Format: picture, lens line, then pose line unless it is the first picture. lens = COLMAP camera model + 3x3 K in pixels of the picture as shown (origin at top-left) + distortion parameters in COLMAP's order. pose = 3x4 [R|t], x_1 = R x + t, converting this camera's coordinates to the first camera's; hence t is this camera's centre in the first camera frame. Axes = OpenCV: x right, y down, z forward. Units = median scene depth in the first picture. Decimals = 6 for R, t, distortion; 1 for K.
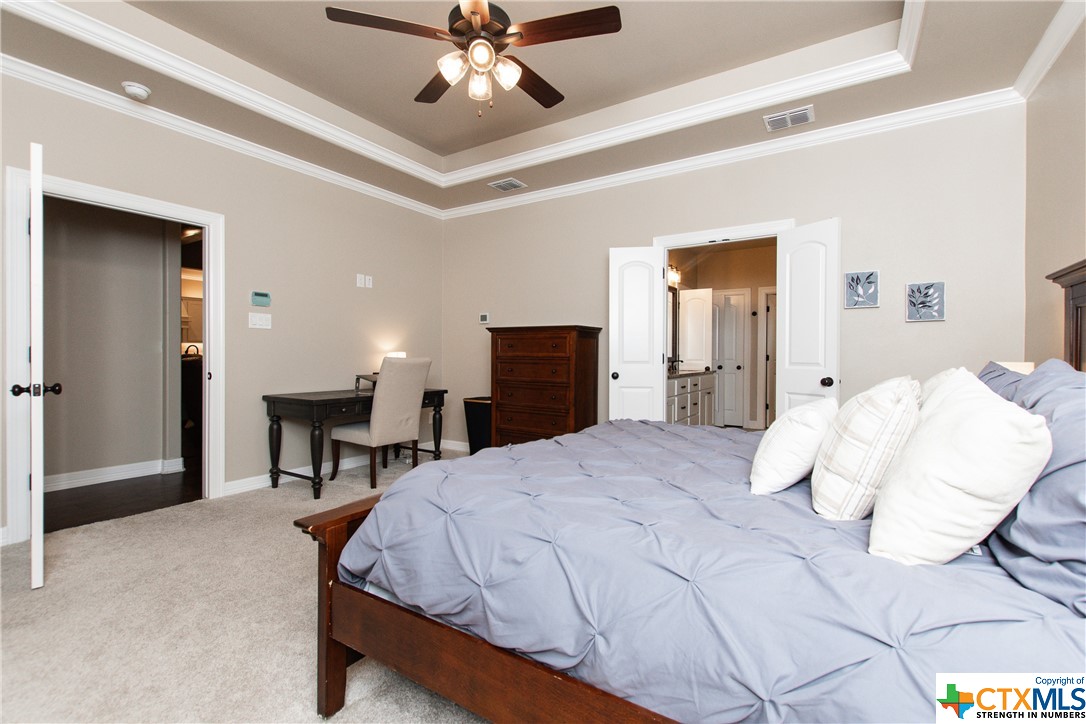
lens RADIAL K [[477.5, 0, 542.6], [0, 477.5, 359.4], [0, 0, 1]] dist [0.001806, -0.002598]
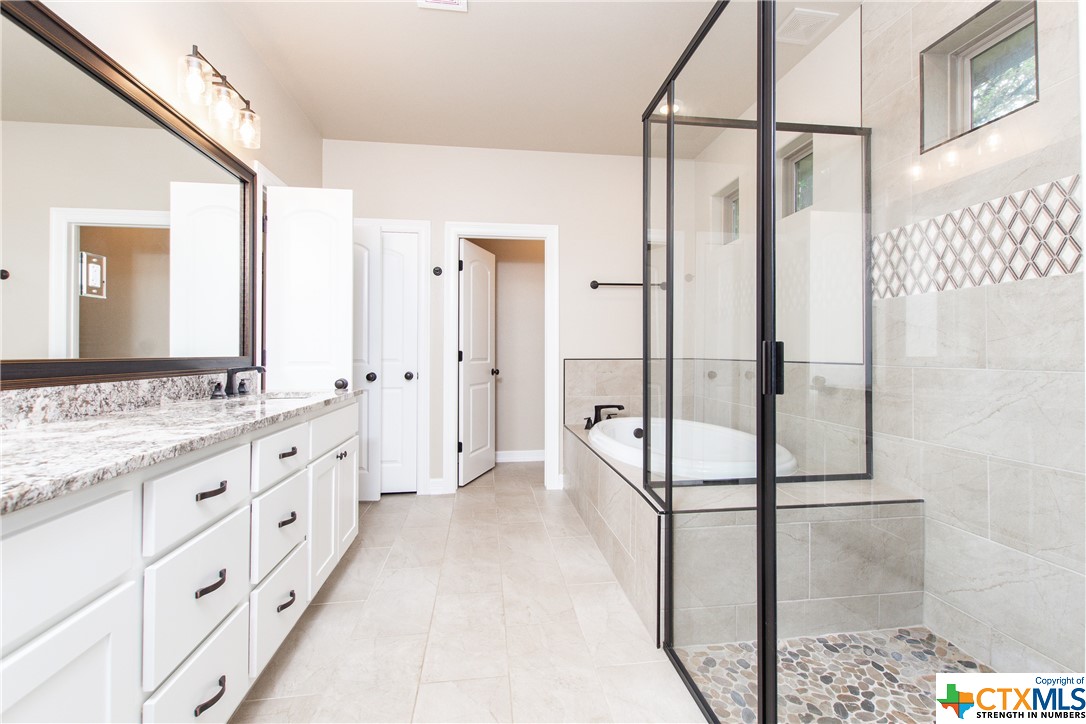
lens RADIAL K [[477.5, 0, 548.9], [0, 477.5, 351.0], [0, 0, 1]] dist [0.001806, -0.002598]
pose [[0.763871, -0.002272, 0.645365, 0.344087], [0.005951, 0.999976, -0.003523, -0.011788], [-0.645342, 0.006532, 0.763866, 0.900142]]
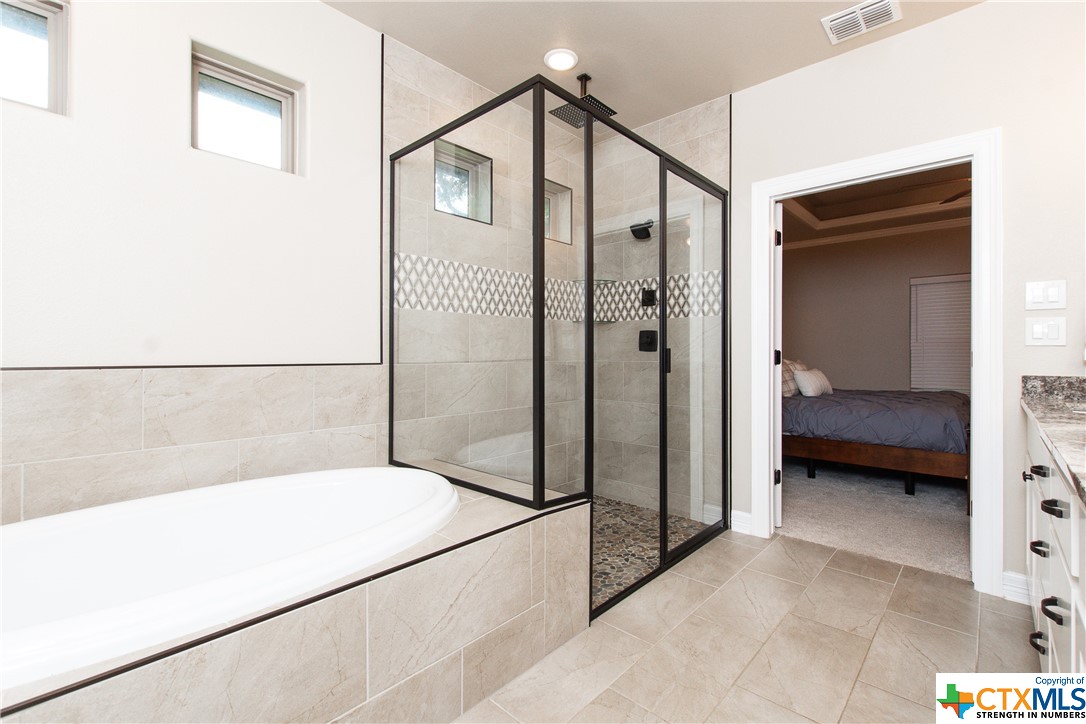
lens RADIAL K [[477.5, 0, 548.5], [0, 477.5, 360.4], [0, 0, 1]] dist [0.001806, -0.002598]
pose [[-0.984639, -0.002135, 0.174587, 0.657426], [0.000331, 0.999901, 0.014093, -0.008965], [-0.174600, 0.013934, -0.984541, 1.632426]]
